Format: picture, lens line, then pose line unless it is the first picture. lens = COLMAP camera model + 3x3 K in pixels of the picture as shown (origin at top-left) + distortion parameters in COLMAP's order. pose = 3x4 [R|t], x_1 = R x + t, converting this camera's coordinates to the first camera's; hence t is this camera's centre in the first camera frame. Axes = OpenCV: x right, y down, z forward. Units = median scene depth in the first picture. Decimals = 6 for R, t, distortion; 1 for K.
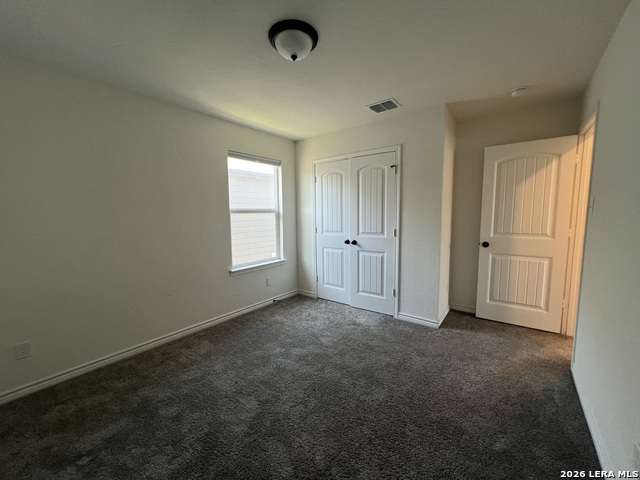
lens RADIAL K [[255.2, 0, 318.0], [0, 255.2, 239.6], [0, 0, 1]] dist [-0.001822, 0.000175]
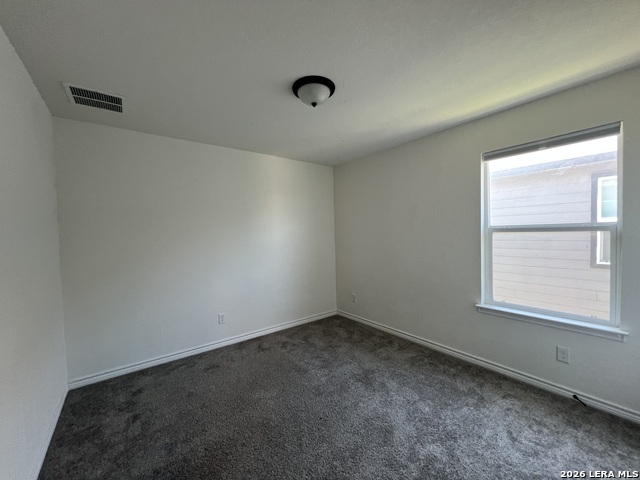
lens RADIAL K [[255.2, 0, 318.9], [0, 255.2, 241.4], [0, 0, 1]] dist [-0.001822, 0.000175]
pose [[-0.246497, 0.054609, -0.967604, 0.676754], [-0.072055, 0.994615, 0.074490, -0.122465], [0.966461, 0.088082, -0.241235, 0.879318]]
